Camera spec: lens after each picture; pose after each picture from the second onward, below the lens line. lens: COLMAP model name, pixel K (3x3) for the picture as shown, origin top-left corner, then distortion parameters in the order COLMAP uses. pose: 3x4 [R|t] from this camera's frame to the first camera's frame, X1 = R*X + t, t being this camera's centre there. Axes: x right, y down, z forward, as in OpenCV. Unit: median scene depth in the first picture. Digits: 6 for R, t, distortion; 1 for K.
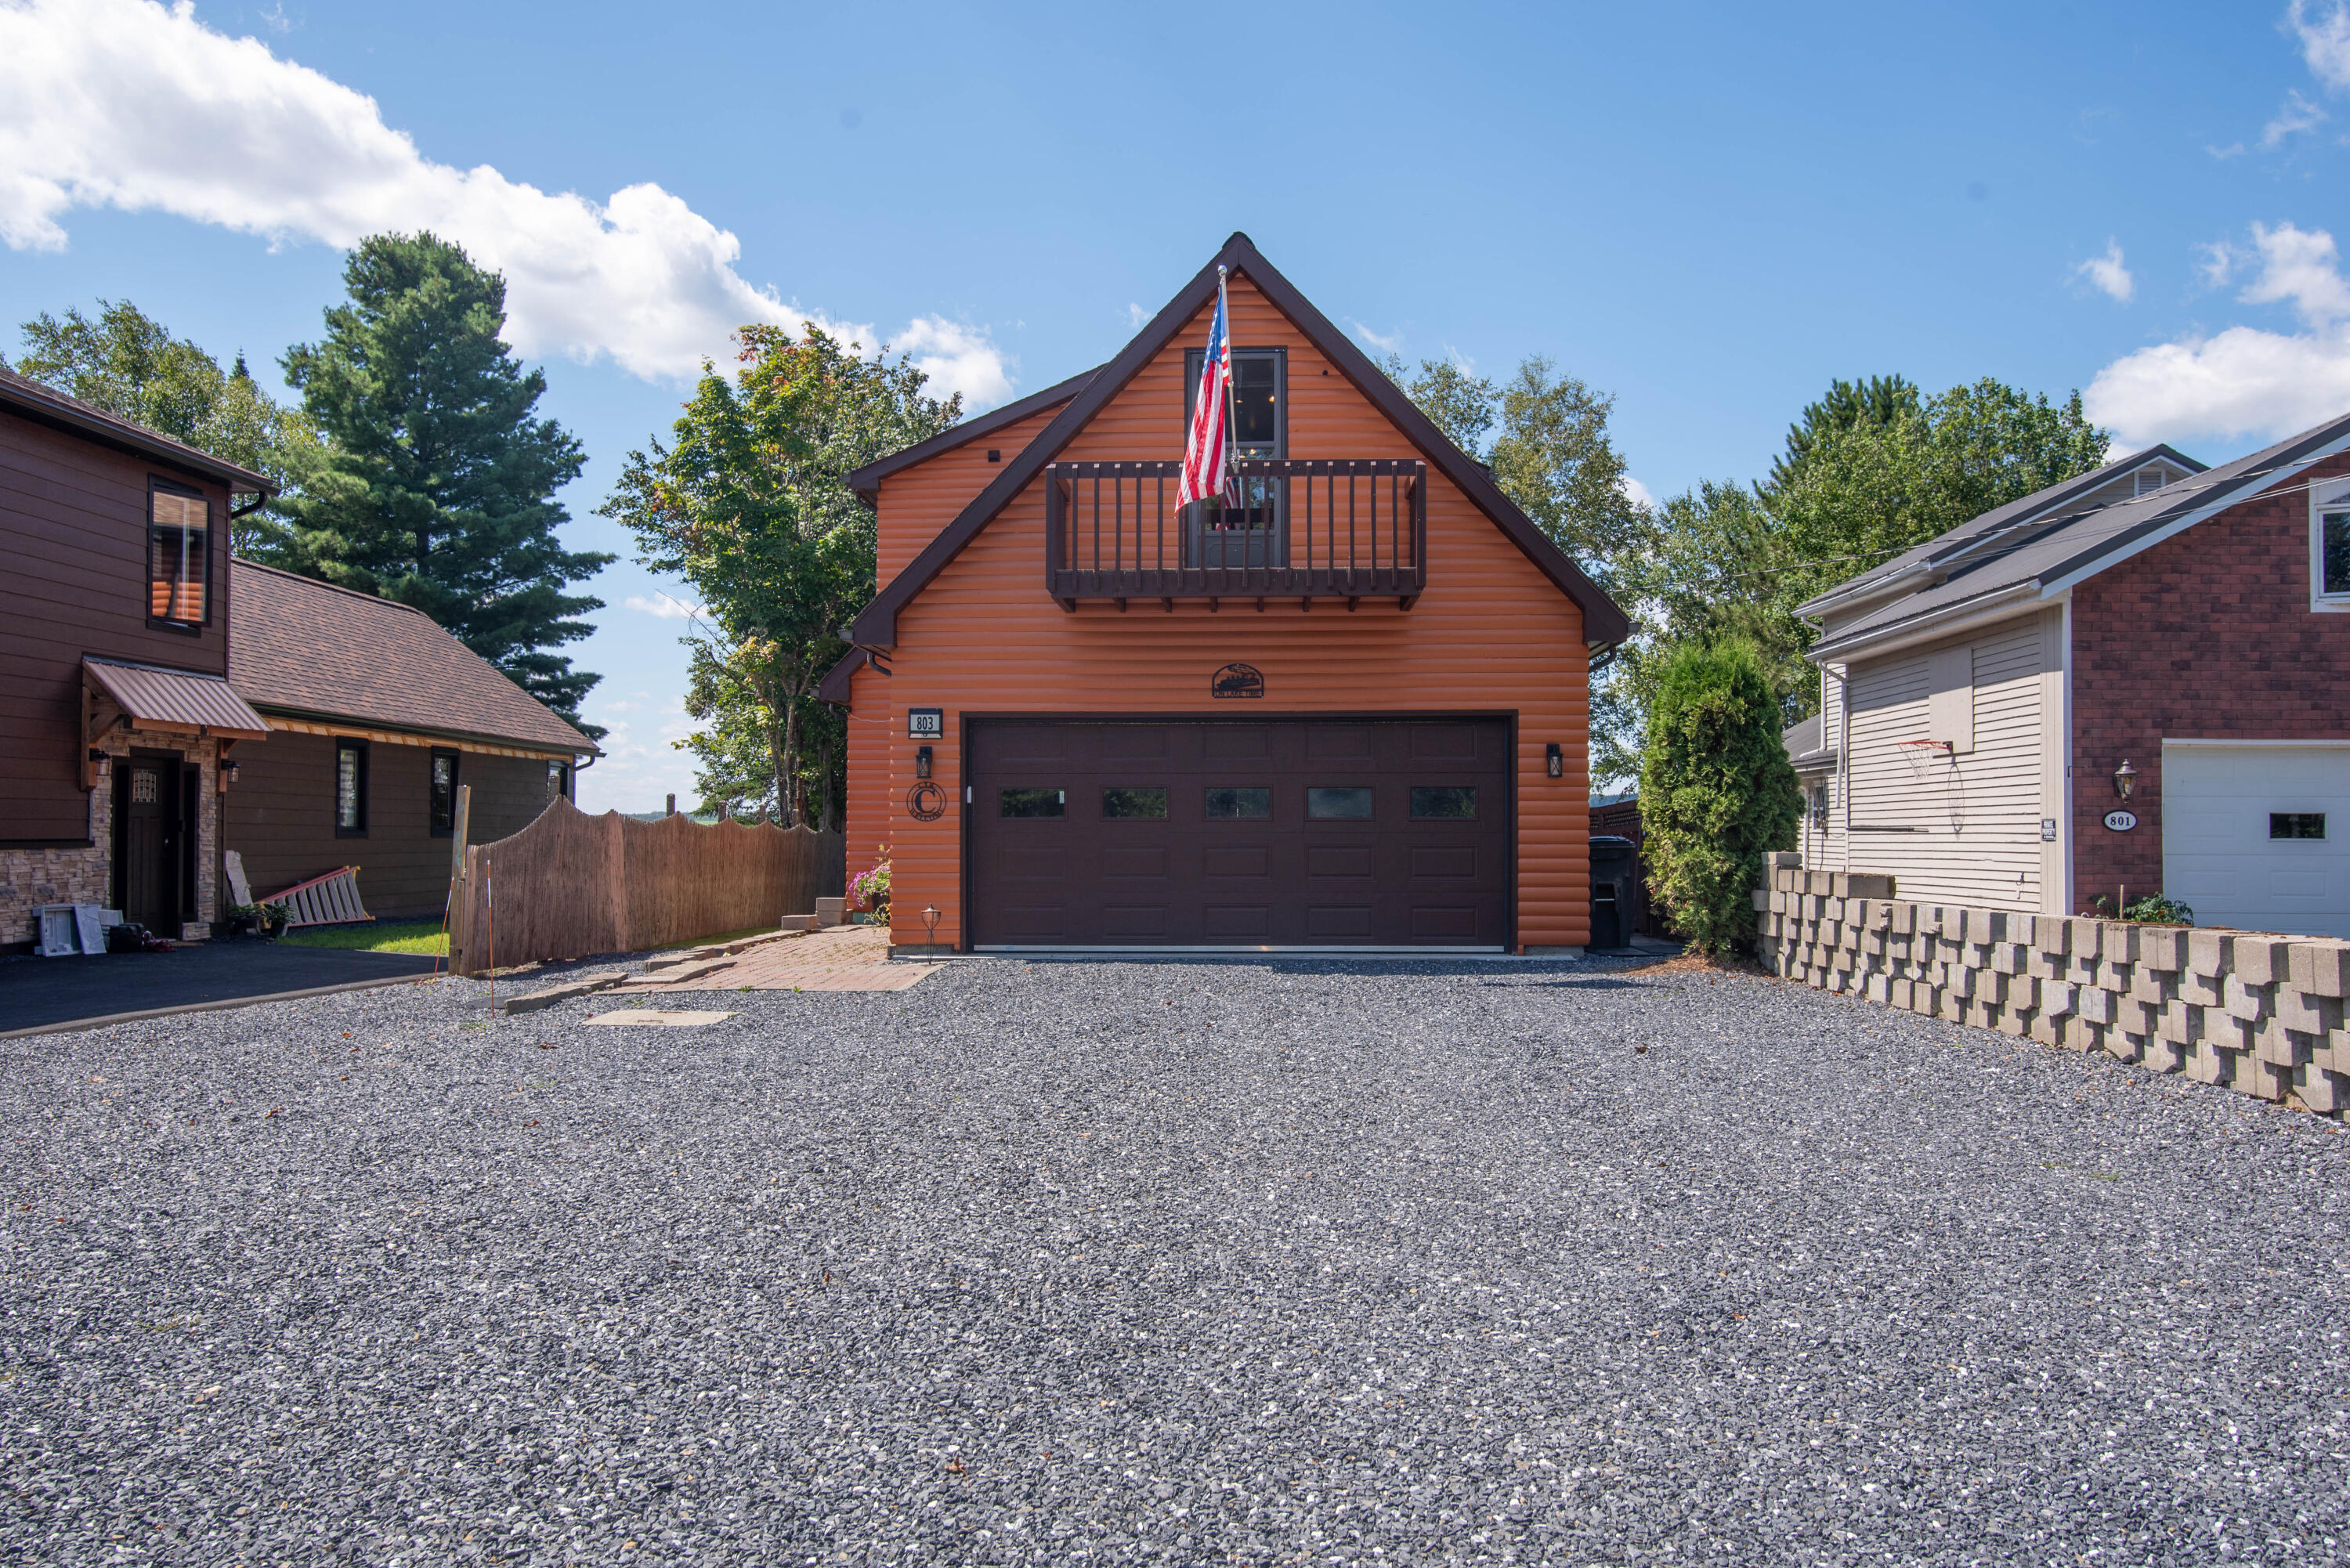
lens RADIAL K [[1896.4, 0, 1175.0], [0, 1896.4, 784.0], [0, 0, 1]] dist [-0.003935, -0.000446]
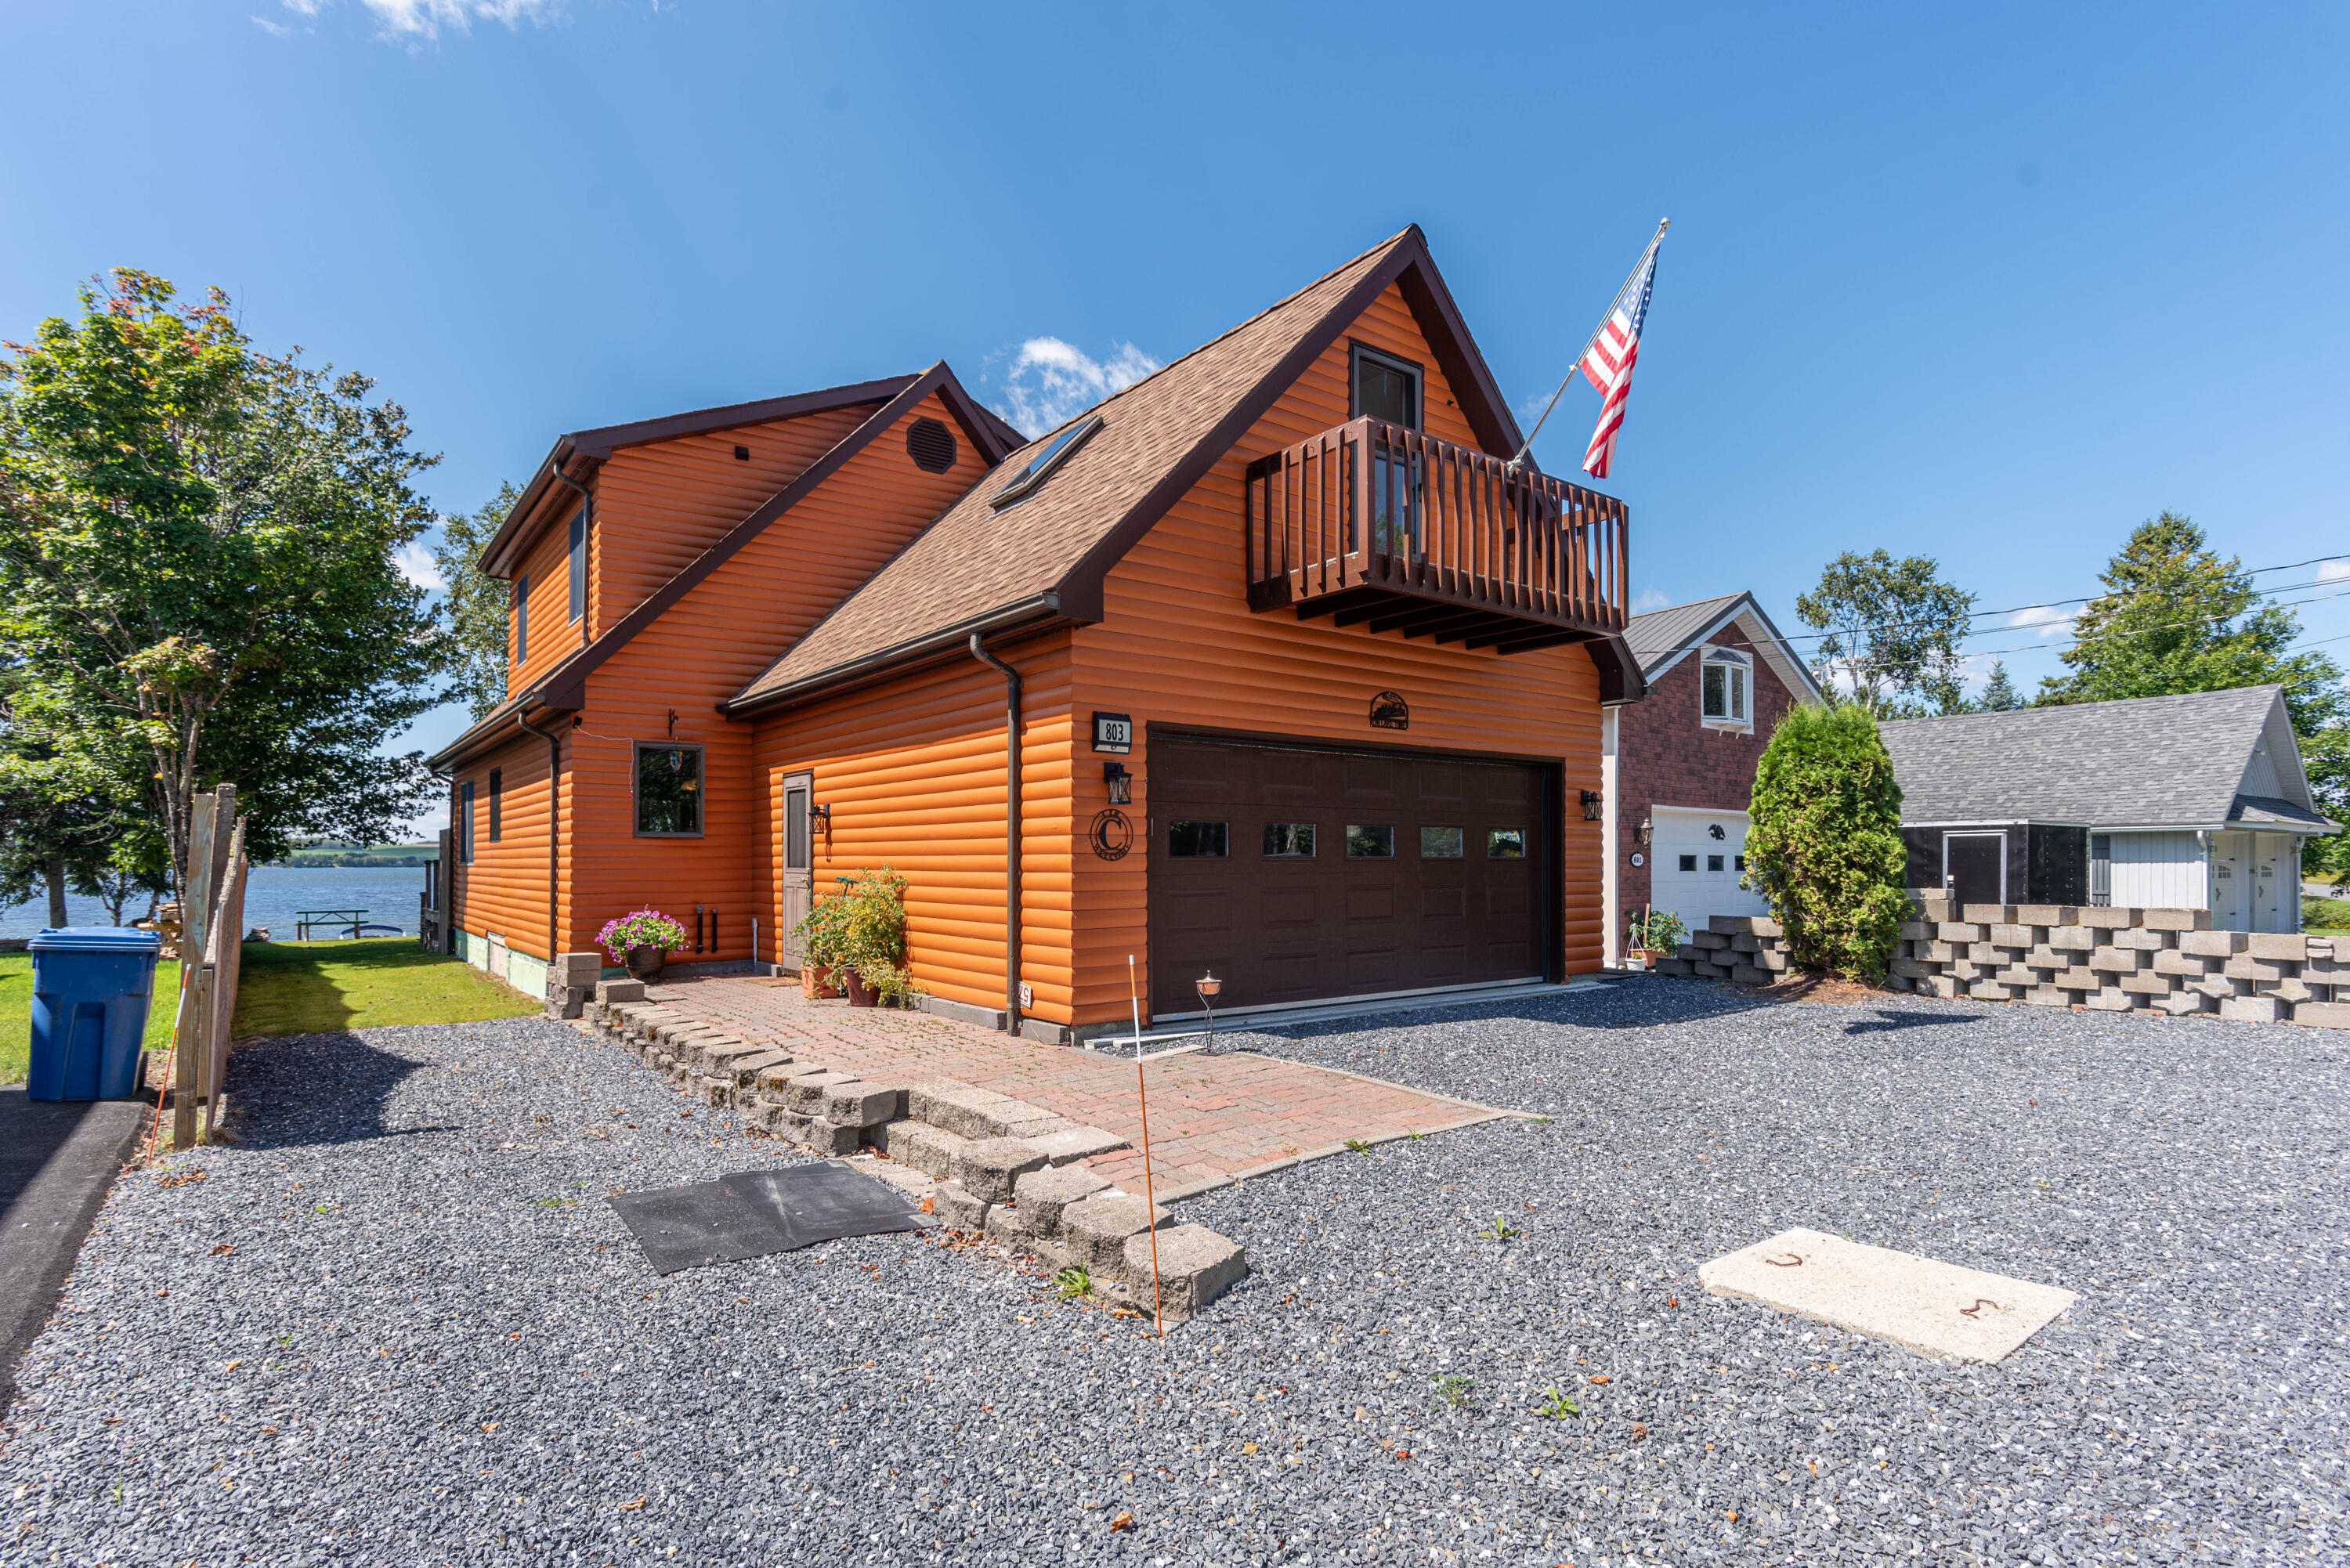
lens RADIAL K [[1160.2, 0, 1176.5], [0, 1160.2, 847.7], [0, 0, 1]] dist [-0.001142, 0.000085]
pose [[0.765594, 0.006652, 0.643289, -0.209488], [-0.014761, 0.999865, 0.007228, 0.005380], [-0.643154, -0.015029, 0.765589, 0.319566]]
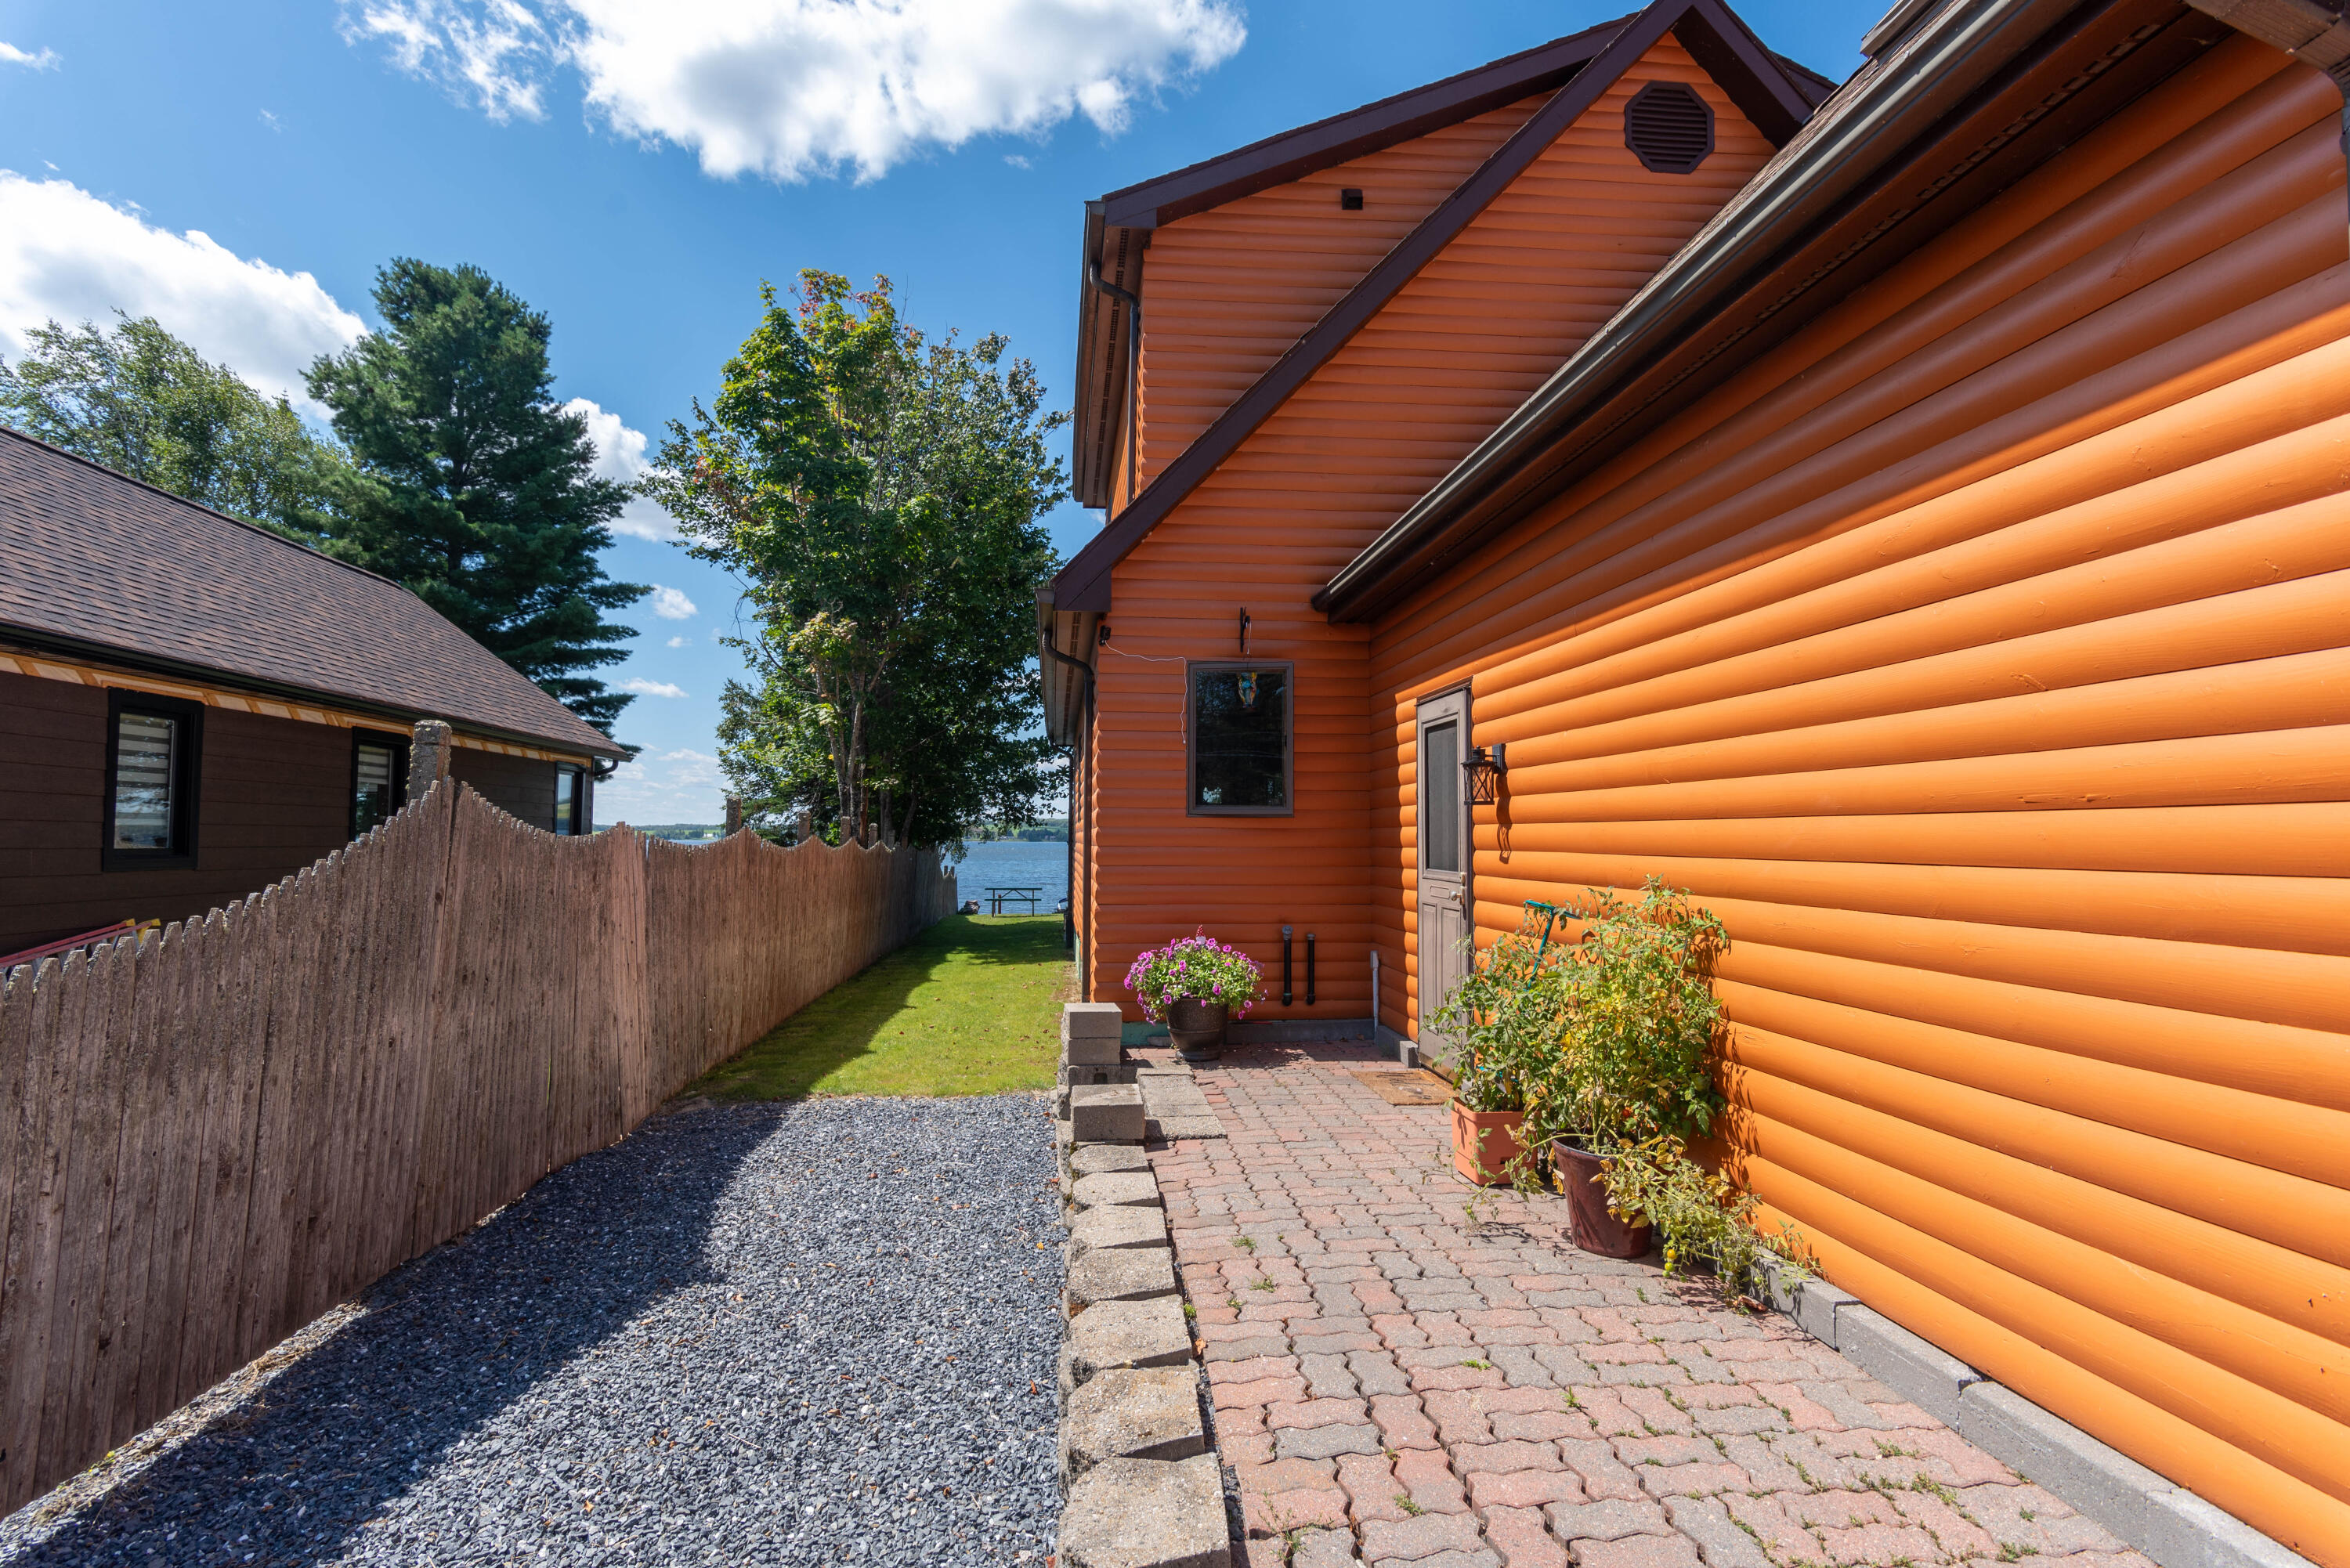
lens RADIAL K [[1138.8, 0, 1160.7], [0, 1138.8, 791.6], [0, 0, 1]] dist [-0.000773, 0.000001]
pose [[0.991315, 0.010020, 0.131126, -0.139699], [-0.007922, 0.999832, -0.016511, 0.006453], [-0.131270, 0.015329, 0.991228, 0.488418]]
